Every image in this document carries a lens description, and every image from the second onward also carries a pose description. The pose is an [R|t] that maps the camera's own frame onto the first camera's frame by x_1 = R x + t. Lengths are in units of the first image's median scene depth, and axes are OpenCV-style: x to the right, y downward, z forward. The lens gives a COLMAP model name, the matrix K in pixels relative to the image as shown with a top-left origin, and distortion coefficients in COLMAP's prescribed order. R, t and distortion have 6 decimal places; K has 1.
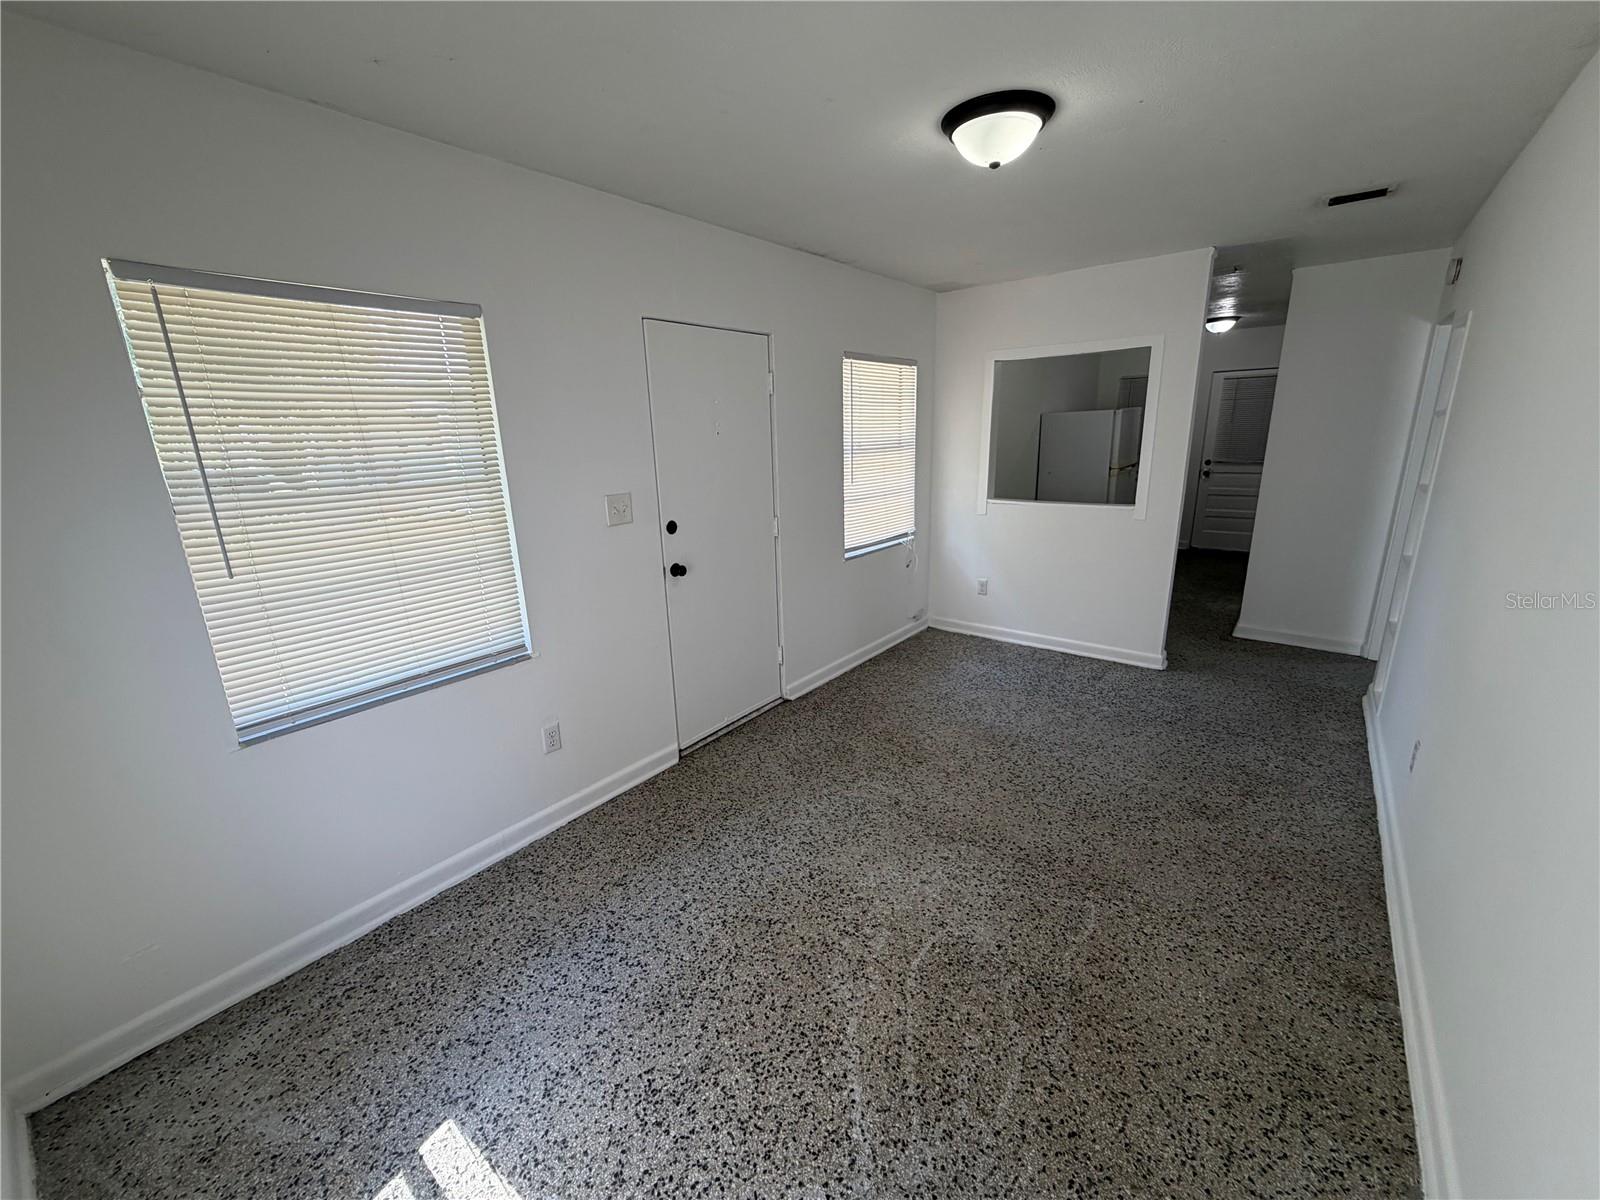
lens RADIAL K [[637.8, 0, 795.0], [0, 637.8, 601.7], [0, 0, 1]] dist [0.001063, -0.000319]
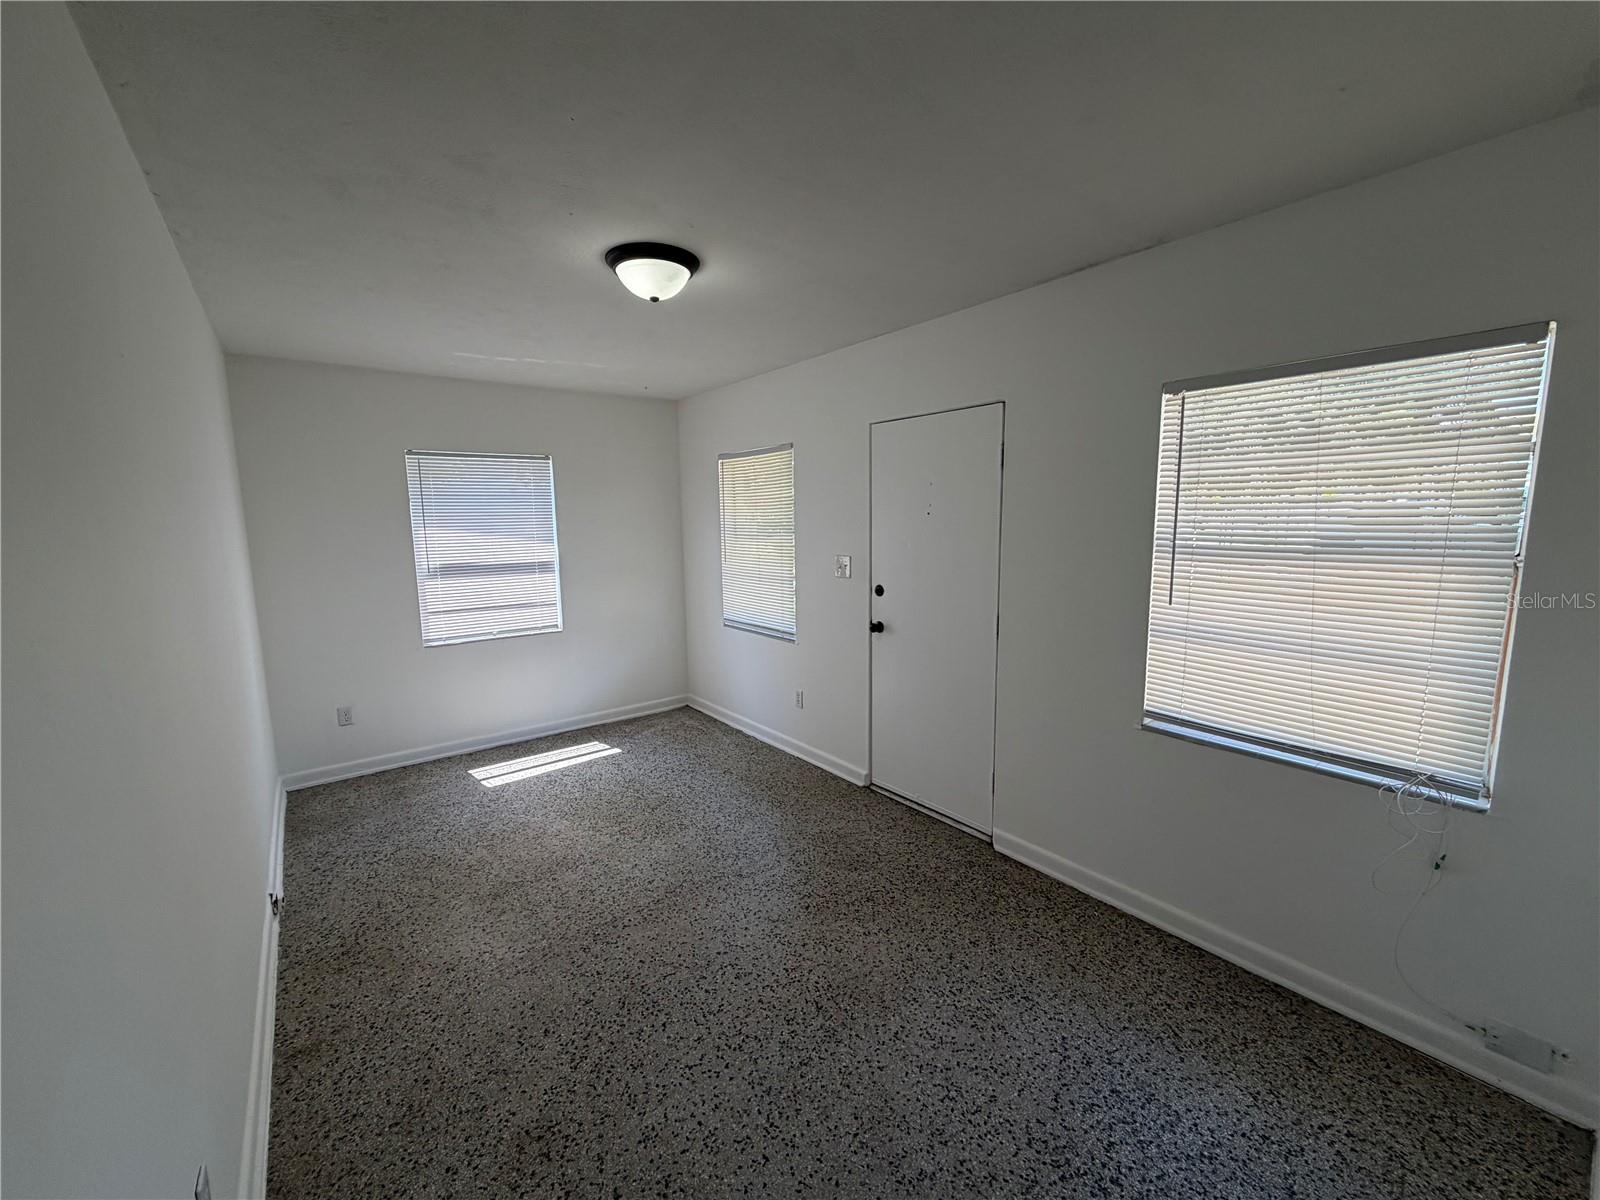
lens RADIAL K [[637.8, 0, 795.0], [0, 637.8, 601.7], [0, 0, 1]] dist [0.001063, -0.000319]
pose [[-0.237824, 0.165631, -0.957082, 0.958627], [-0.233881, 0.946597, 0.221933, -0.316615], [0.942730, 0.276624, -0.186385, 1.061251]]
